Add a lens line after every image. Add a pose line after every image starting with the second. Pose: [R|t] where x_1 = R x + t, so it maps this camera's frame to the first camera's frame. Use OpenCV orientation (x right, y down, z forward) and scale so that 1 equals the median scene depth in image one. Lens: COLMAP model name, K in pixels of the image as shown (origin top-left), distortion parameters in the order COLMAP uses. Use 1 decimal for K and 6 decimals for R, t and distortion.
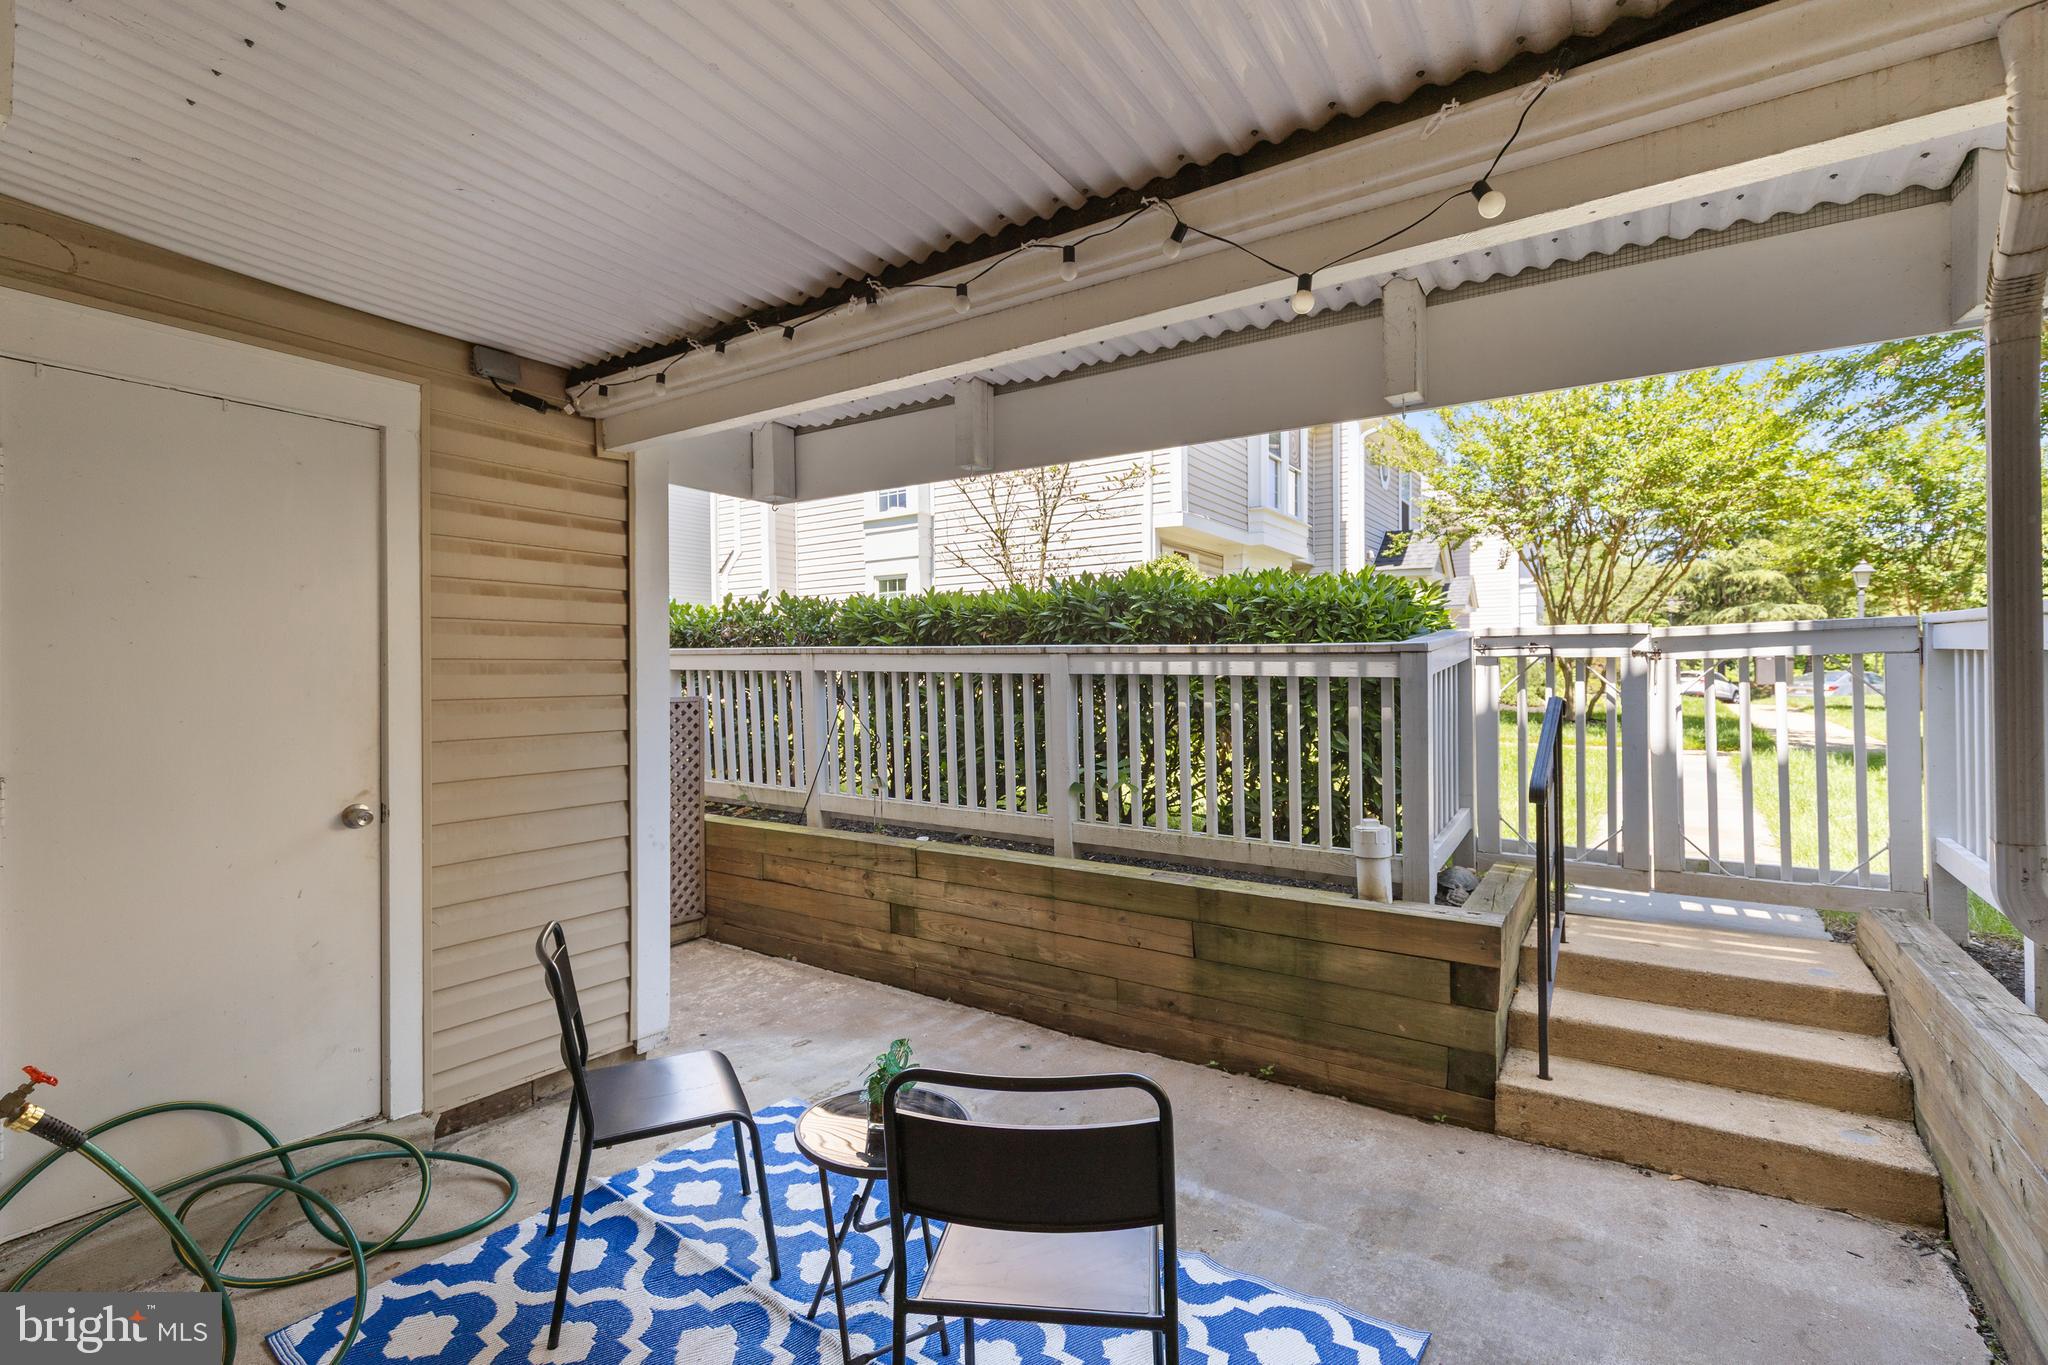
lens RADIAL K [[916.2, 0, 1029.4], [0, 916.2, 689.3], [0, 0, 1]] dist [0.006182, -0.001339]
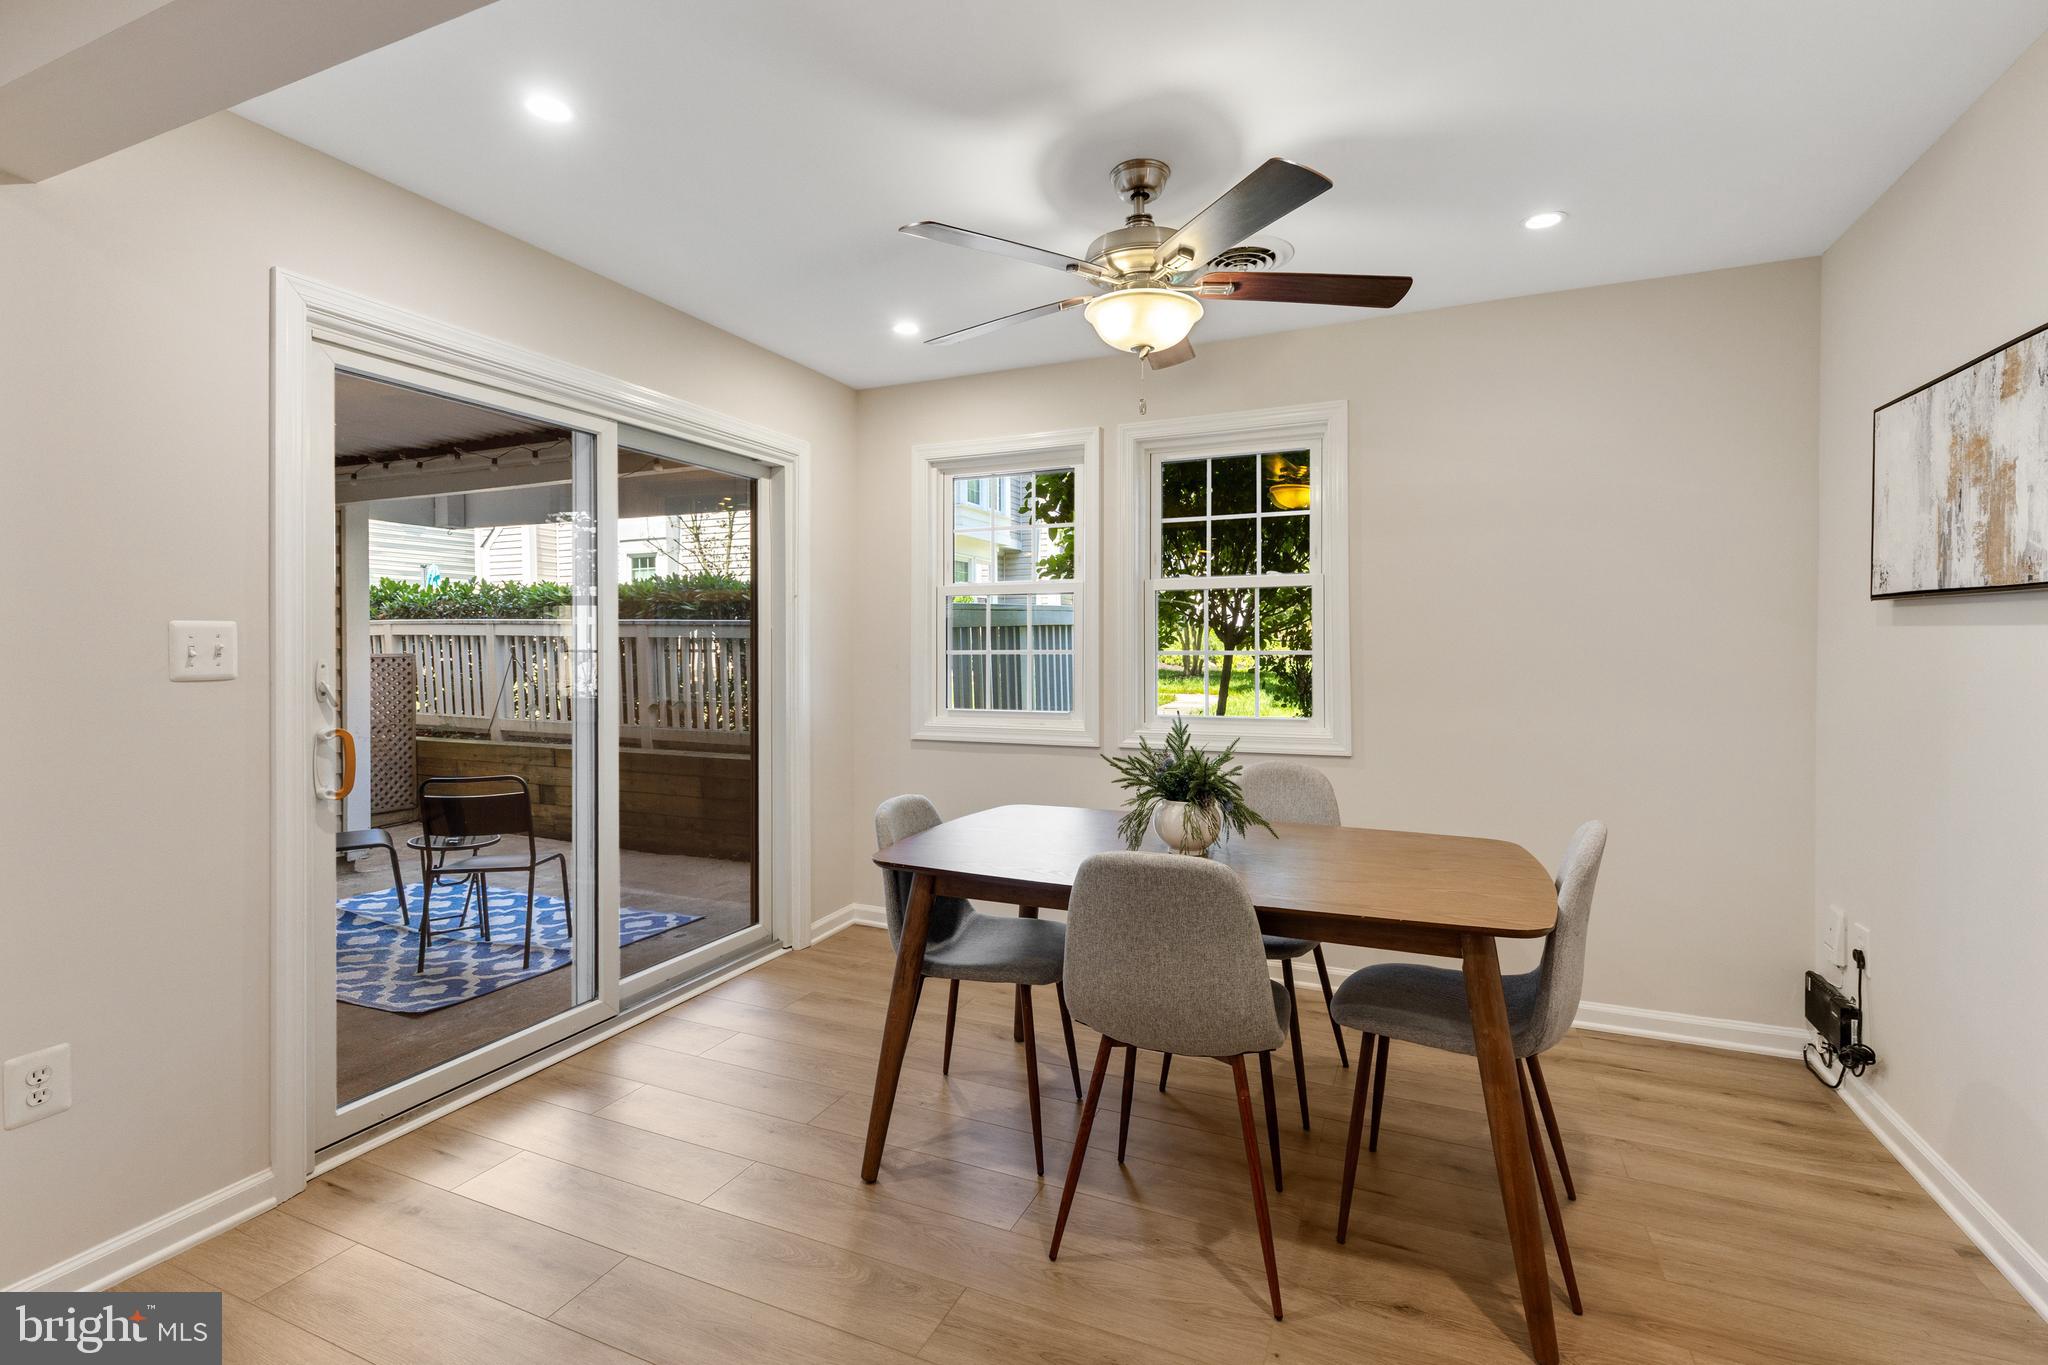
lens RADIAL K [[916.2, 0, 1038.1], [0, 916.2, 651.7], [0, 0, 1]] dist [0.006182, -0.001339]
pose [[0.983243, -0.000916, 0.182296, 0.354986], [0.002046, 0.999980, -0.006011, 0.016853], [-0.182287, 0.006283, 0.983225, -0.615925]]
